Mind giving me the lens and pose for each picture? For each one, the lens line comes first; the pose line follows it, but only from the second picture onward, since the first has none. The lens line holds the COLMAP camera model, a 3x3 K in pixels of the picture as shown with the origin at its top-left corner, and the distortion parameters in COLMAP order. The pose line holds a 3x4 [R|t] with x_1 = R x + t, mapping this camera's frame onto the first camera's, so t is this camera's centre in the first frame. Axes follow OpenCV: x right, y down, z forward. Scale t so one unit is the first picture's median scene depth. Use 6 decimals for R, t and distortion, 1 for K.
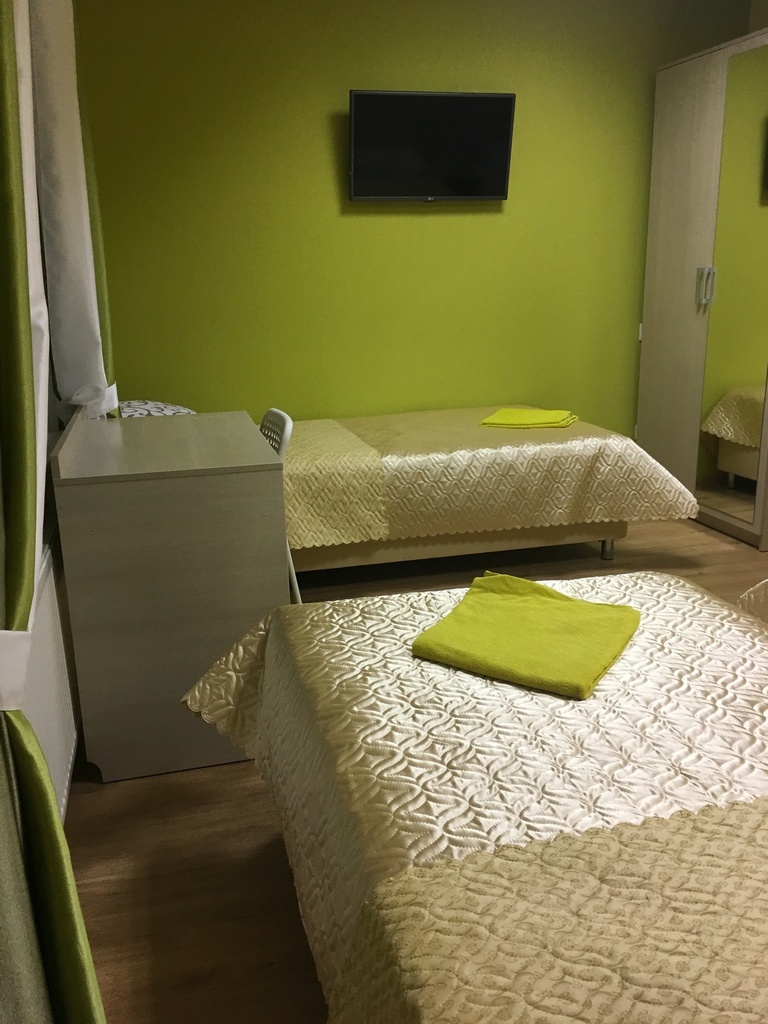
lens RADIAL K [[870.1, 0, 380.7], [0, 870.1, 509.7], [0, 0, 1]] dist [0.090676, -0.123828]
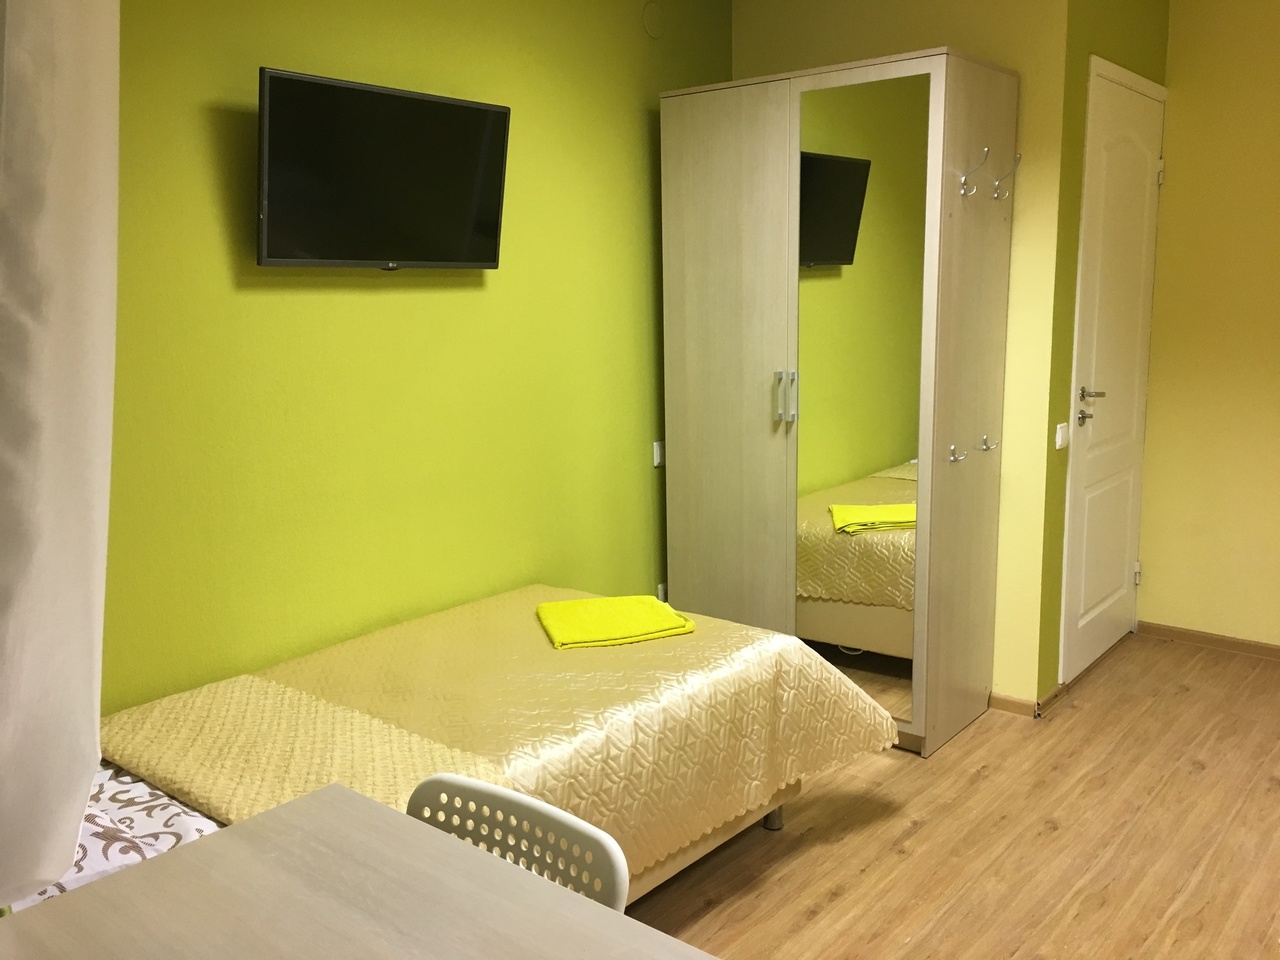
lens RADIAL K [[1087.6, 0, 640.0], [0, 1087.6, 480.0], [0, 0, 1]] dist [0.090676, -0.123828]
pose [[0.817514, -0.088984, 0.568993, -0.565625], [0.152607, 0.986145, -0.065040, -0.351190], [-0.555321, 0.140003, 0.819767, 0.834190]]
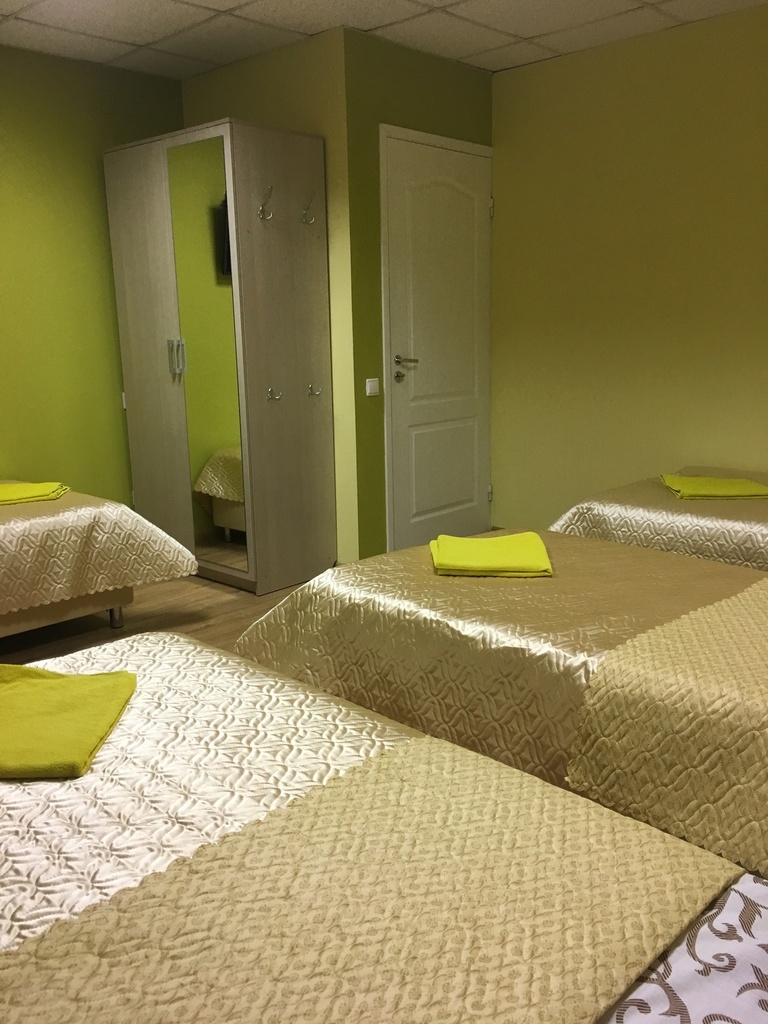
lens RADIAL K [[870.1, 0, 380.7], [0, 870.1, 509.7], [0, 0, 1]] dist [0.090676, -0.123828]
pose [[0.852511, -0.098655, 0.513315, 0.038068], [0.136810, 0.989907, -0.036962, 0.004925], [-0.504487, 0.101738, 0.857404, -0.032957]]
